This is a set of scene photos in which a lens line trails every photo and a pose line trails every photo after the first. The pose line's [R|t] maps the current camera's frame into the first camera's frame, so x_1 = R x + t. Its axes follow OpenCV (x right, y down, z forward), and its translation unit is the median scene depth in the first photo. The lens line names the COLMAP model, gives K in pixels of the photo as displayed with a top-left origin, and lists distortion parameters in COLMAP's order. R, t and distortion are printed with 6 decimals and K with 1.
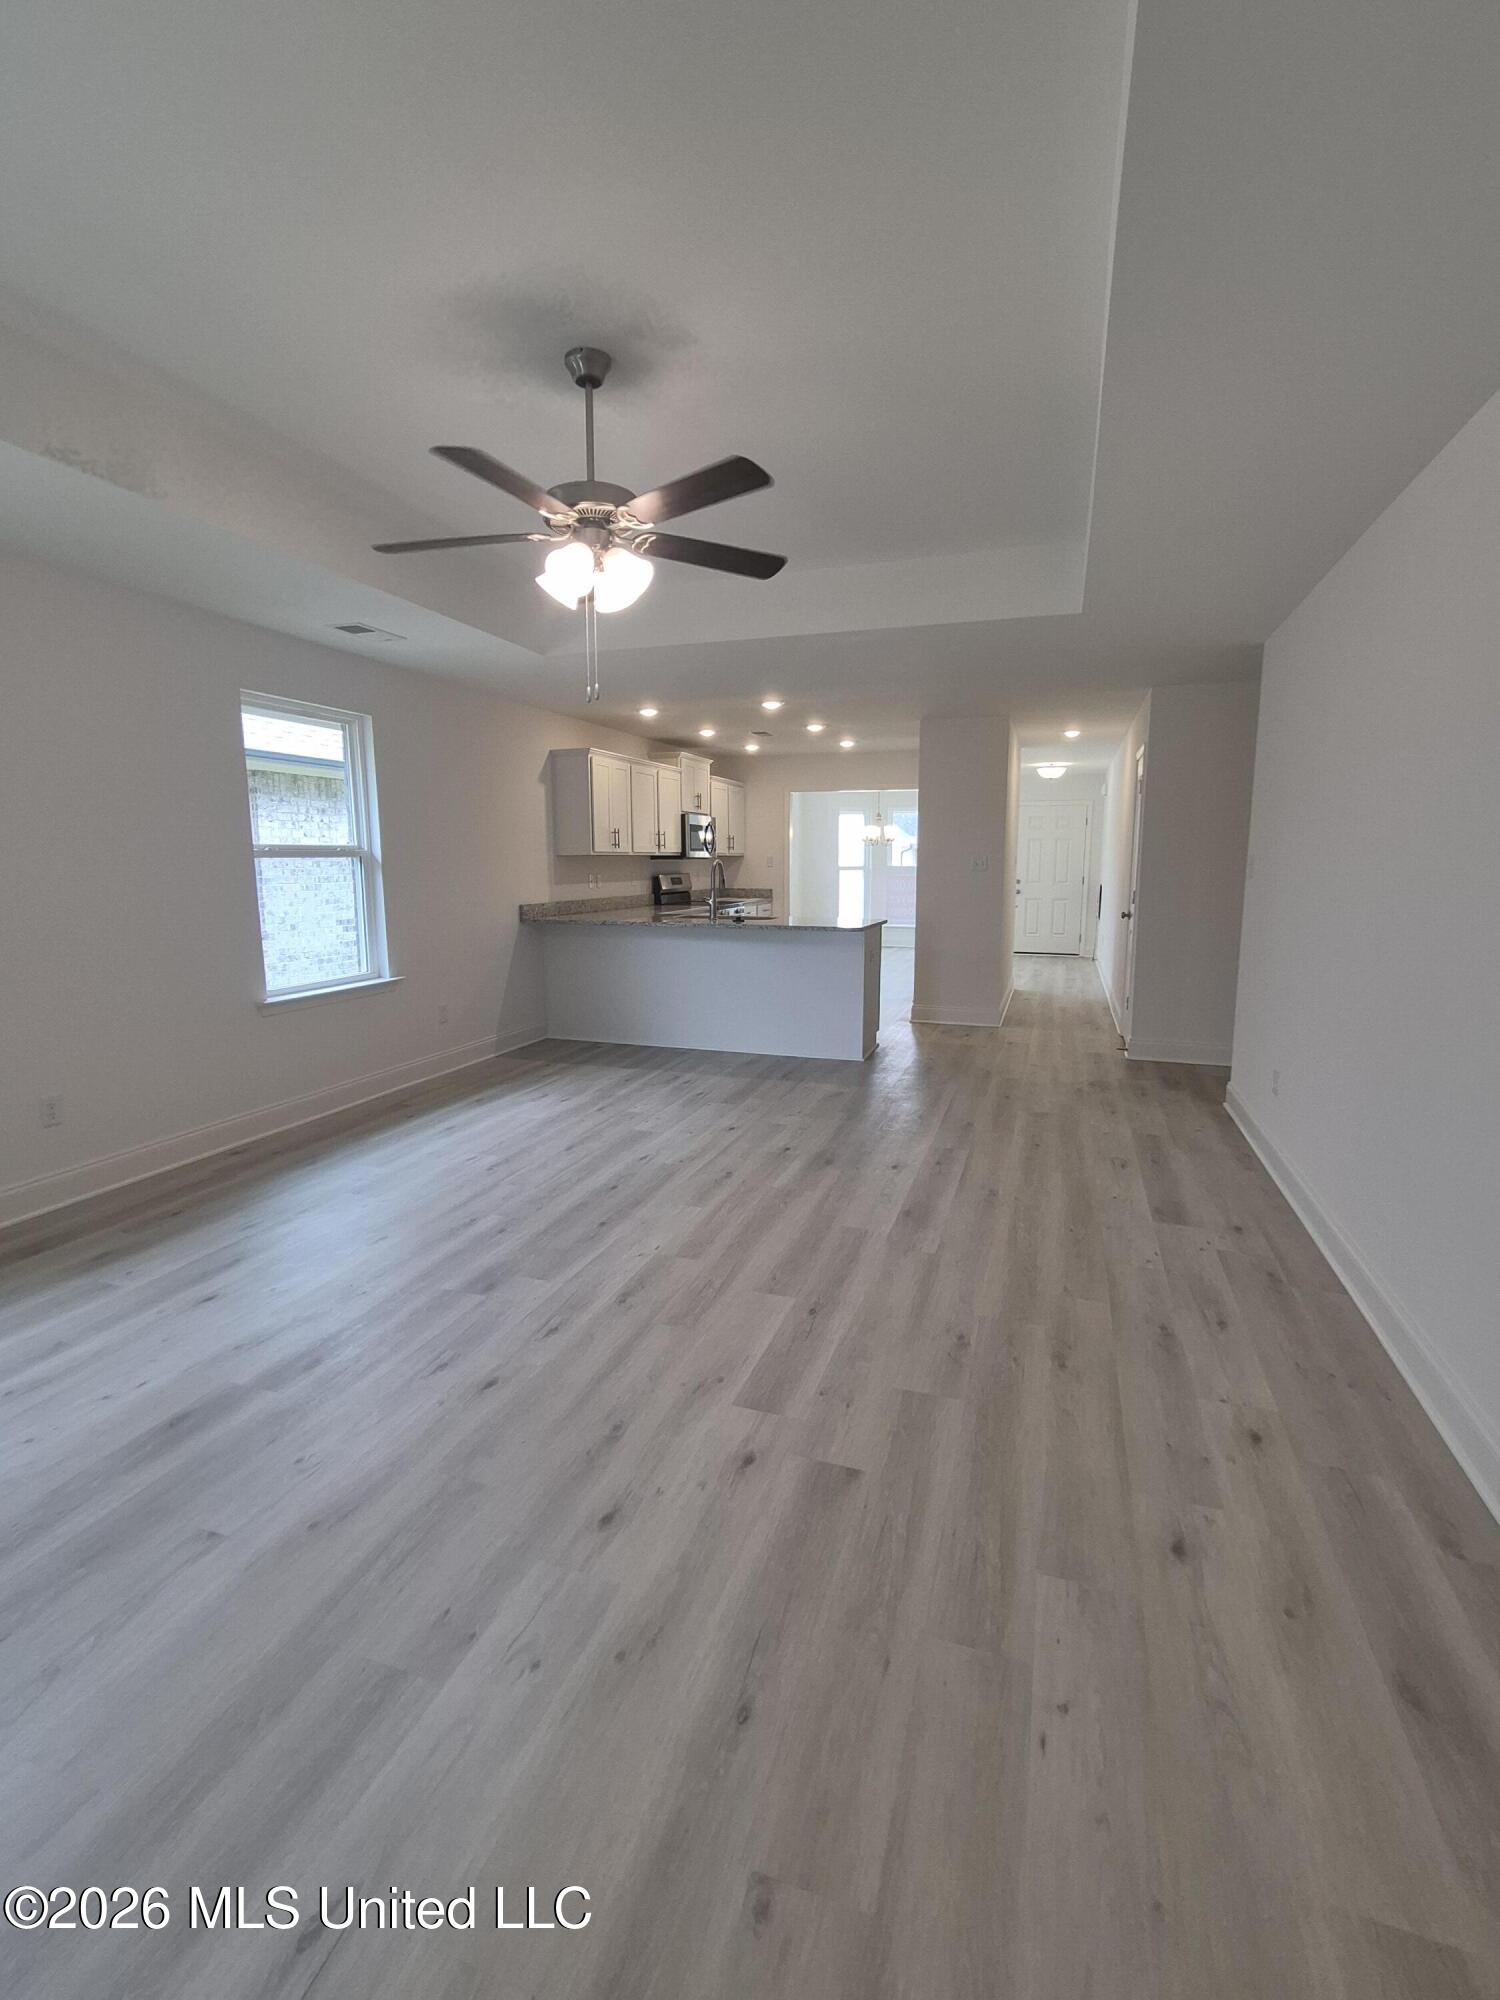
lens RADIAL K [[930.6, 0, 756.3], [0, 930.6, 992.3], [0, 0, 1]] dist [-0.000255, 0.000696]
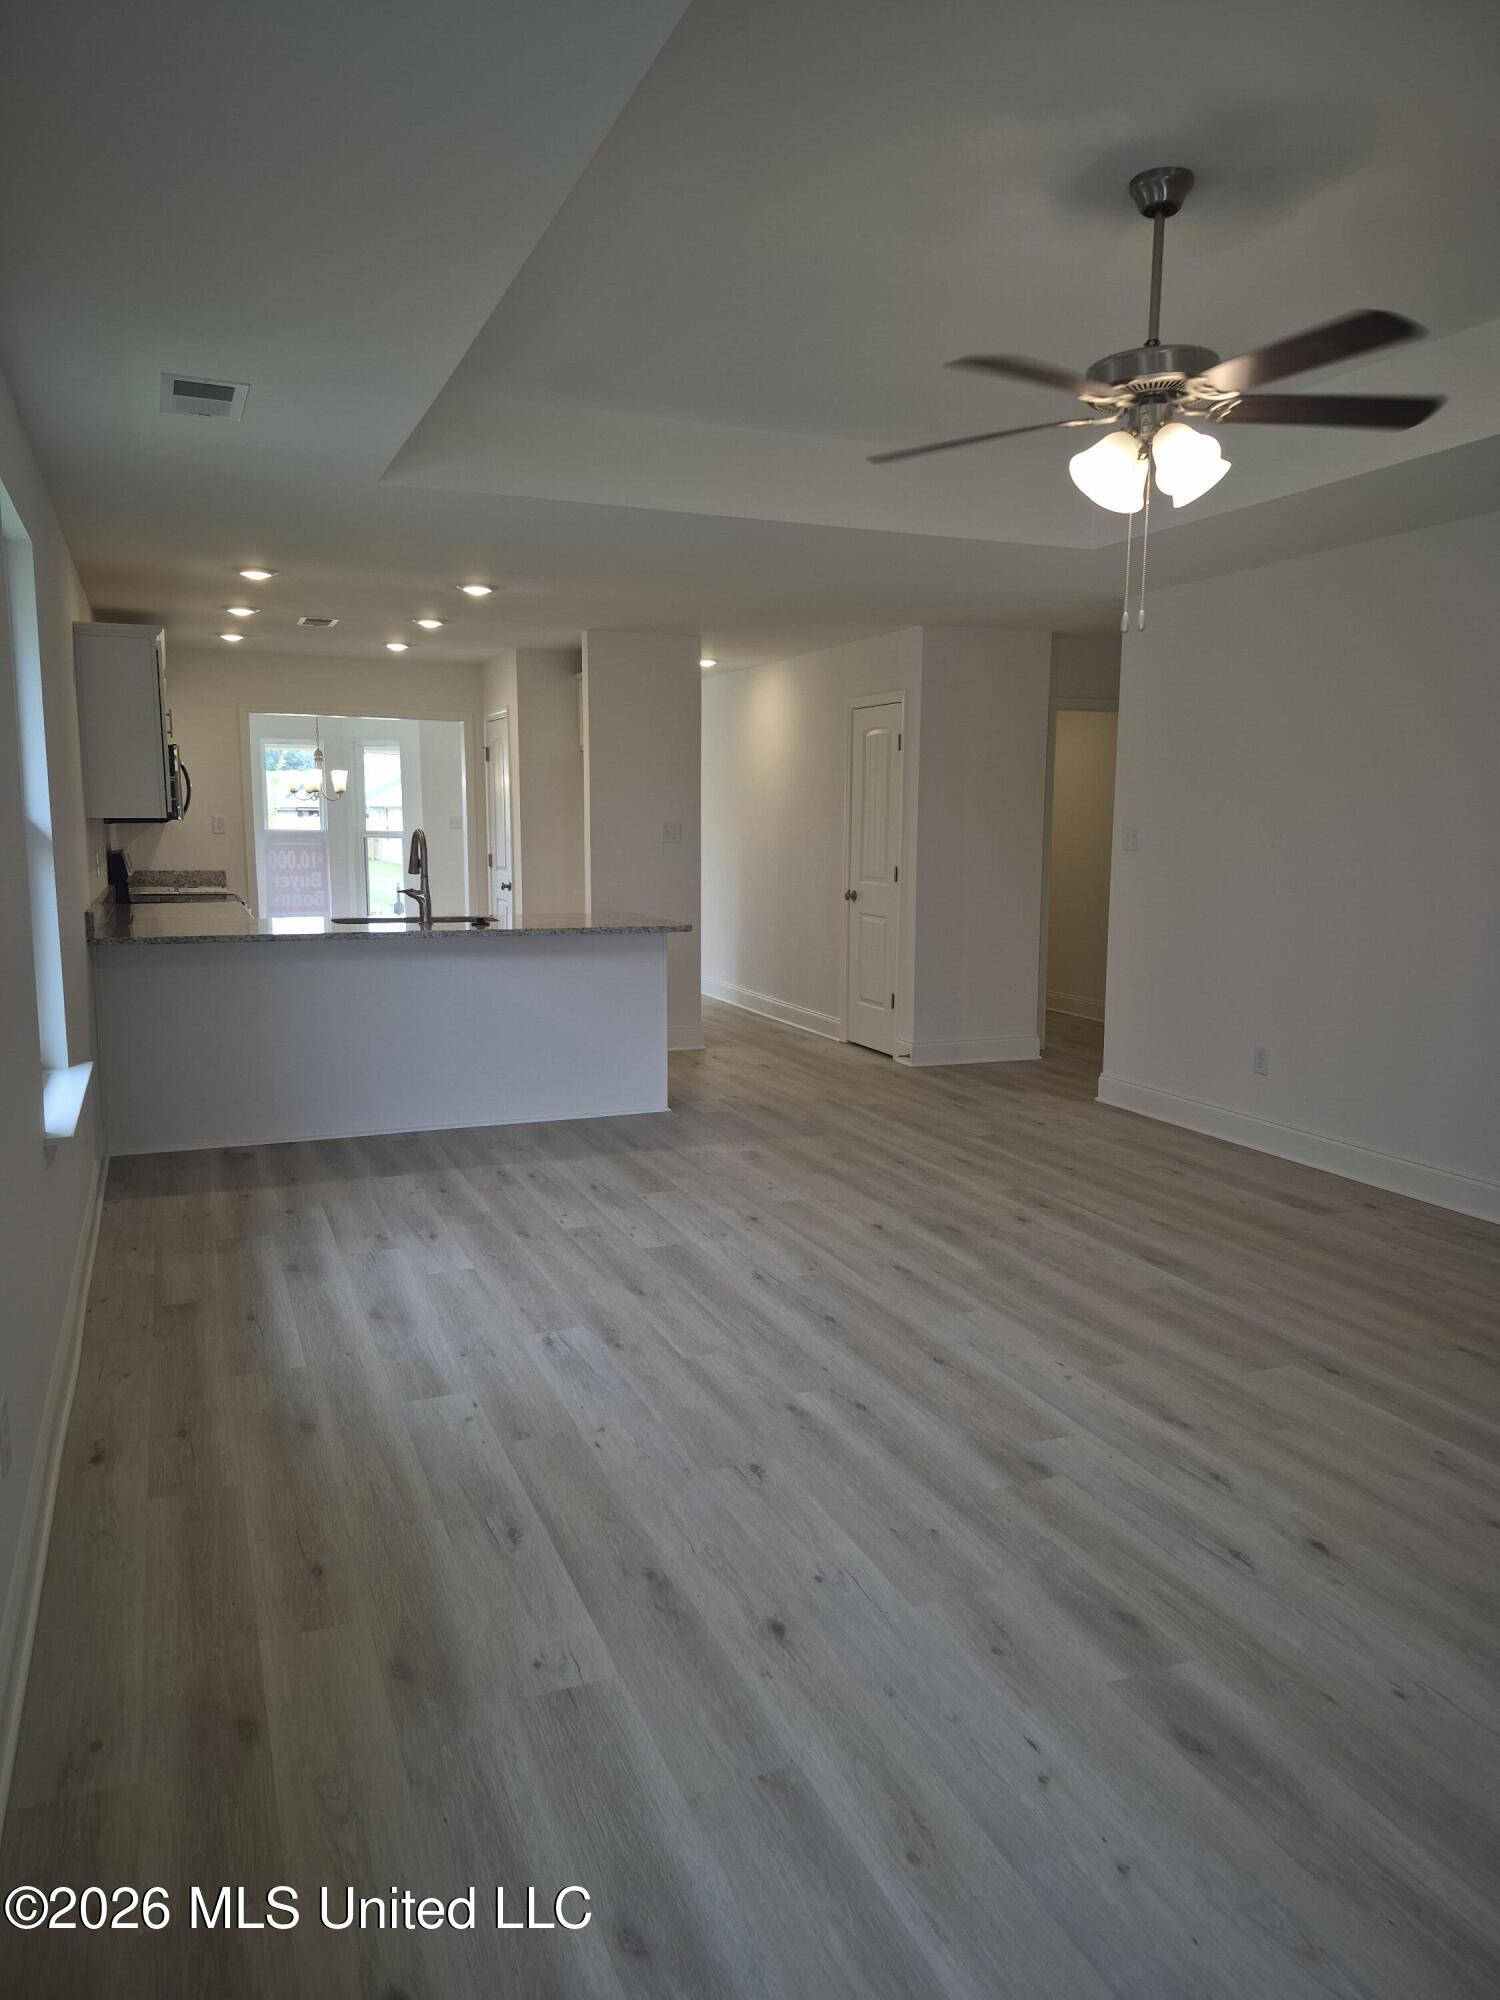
lens RADIAL K [[1353.3, 0, 749.2], [0, 1353.3, 1008.2], [0, 0, 1]] dist [0.059539, -0.004914]
pose [[0.759924, -0.085287, 0.644393, -0.784377], [0.084211, 0.995918, 0.032504, -0.051919], [-0.644534, 0.029564, 0.764004, 0.260653]]
